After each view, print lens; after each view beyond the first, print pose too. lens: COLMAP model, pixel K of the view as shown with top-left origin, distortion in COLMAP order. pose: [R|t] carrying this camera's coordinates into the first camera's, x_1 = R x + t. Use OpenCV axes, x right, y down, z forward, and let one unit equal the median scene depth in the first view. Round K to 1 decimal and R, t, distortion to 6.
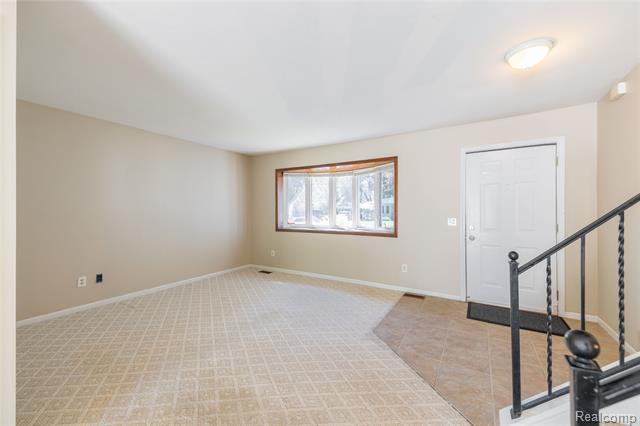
lens RADIAL K [[261.0, 0, 316.7], [0, 261.0, 209.6], [0, 0, 1]] dist [0.043241, -0.007635]
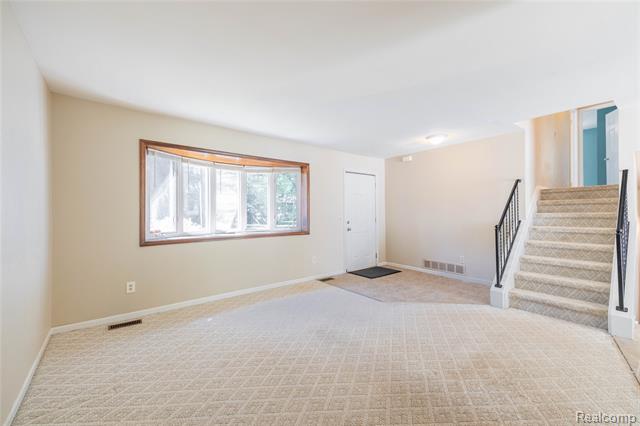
lens RADIAL K [[261.0, 0, 323.8], [0, 261.0, 212.3], [0, 0, 1]] dist [0.043241, -0.007635]
pose [[0.342437, -0.001001, 0.939540, -0.840106], [0.000933, 0.999999, 0.000725, 0.009381], [-0.939540, 0.000629, 0.342437, 0.623307]]
